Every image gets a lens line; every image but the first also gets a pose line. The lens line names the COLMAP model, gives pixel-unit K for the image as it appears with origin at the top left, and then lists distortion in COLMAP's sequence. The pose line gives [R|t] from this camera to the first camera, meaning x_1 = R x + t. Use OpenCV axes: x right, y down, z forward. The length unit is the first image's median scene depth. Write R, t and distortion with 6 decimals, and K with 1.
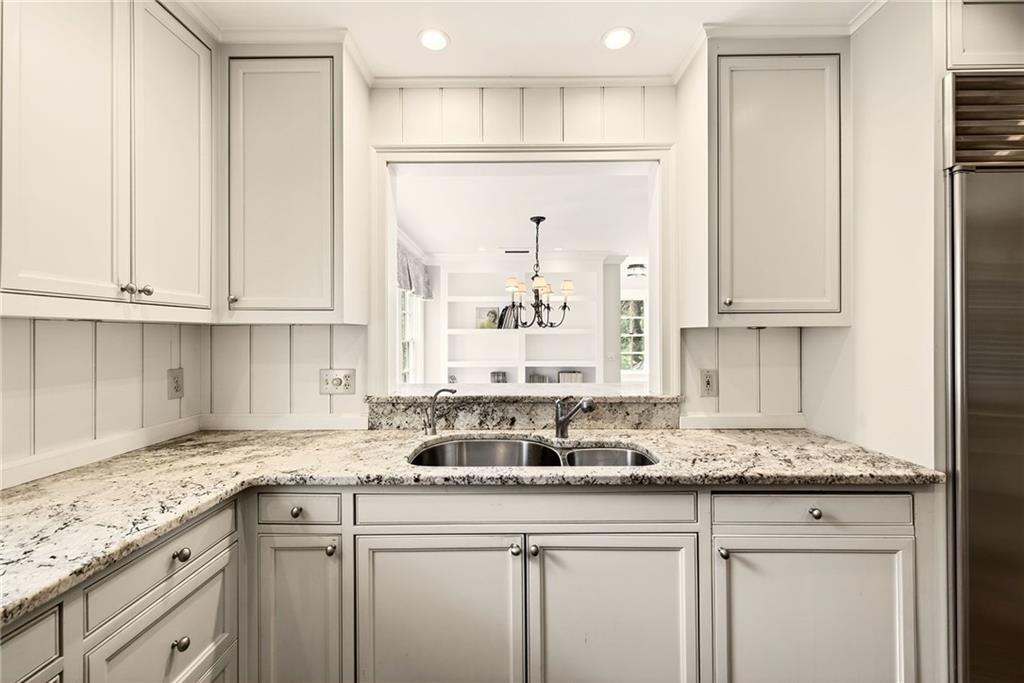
lens RADIAL K [[424.8, 0, 508.0], [0, 424.8, 334.1], [0, 0, 1]] dist [0.002674, -0.001102]
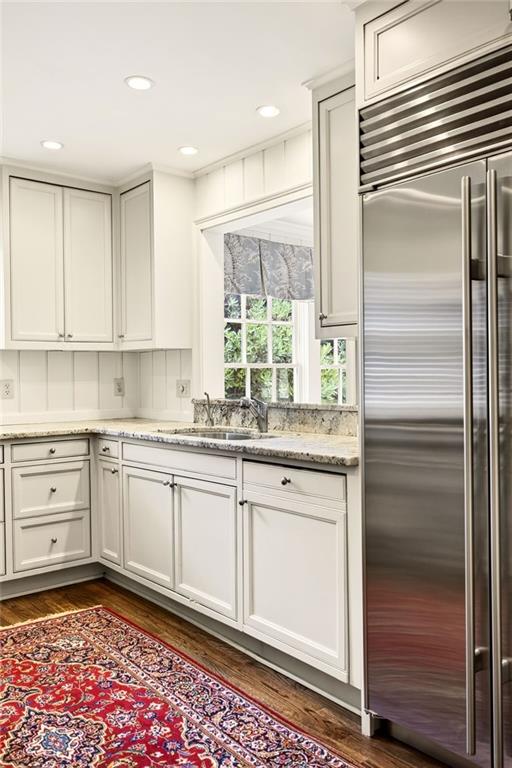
lens RADIAL K [[639.6, 0, 262.0], [0, 639.6, 383.1], [0, 0, 1]] dist [-0.016110, -0.010794]
pose [[0.649539, 0.005117, -0.760311, 1.680183], [0.011221, 0.999804, 0.016316, 0.071195], [0.760245, -0.019130, 0.649354, -0.243209]]
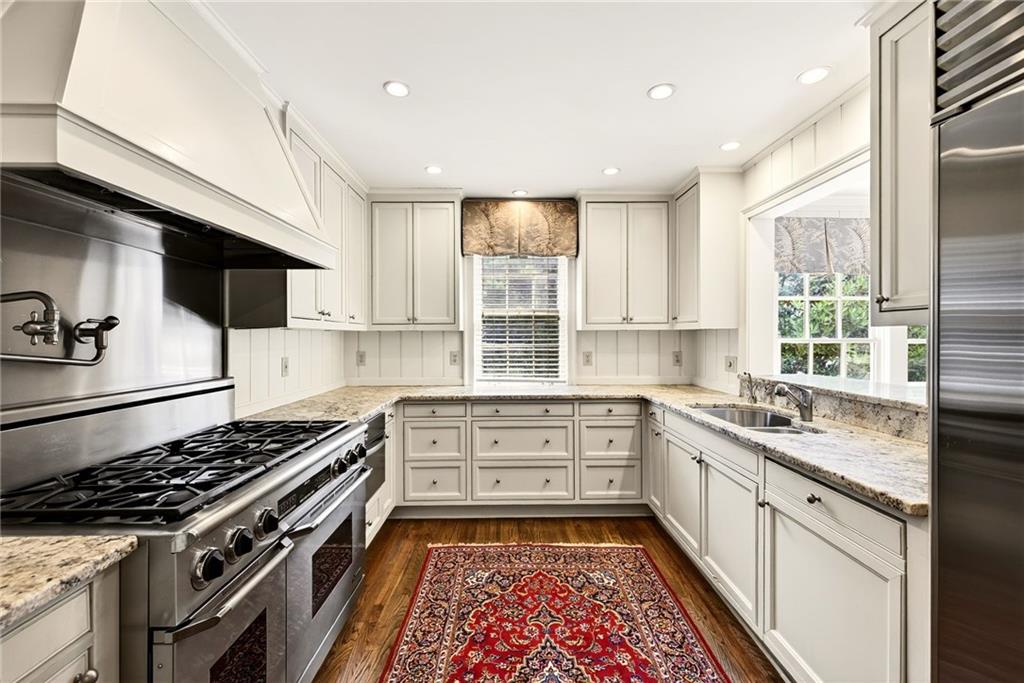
lens RADIAL K [[424.8, 0, 510.3], [0, 424.8, 339.3], [0, 0, 1]] dist [0.002674, -0.001102]
pose [[0.021188, 0.008772, -0.999737, 1.398846], [0.006657, 0.999938, 0.008915, -0.002214], [0.999753, -0.006844, 0.021129, 0.158364]]
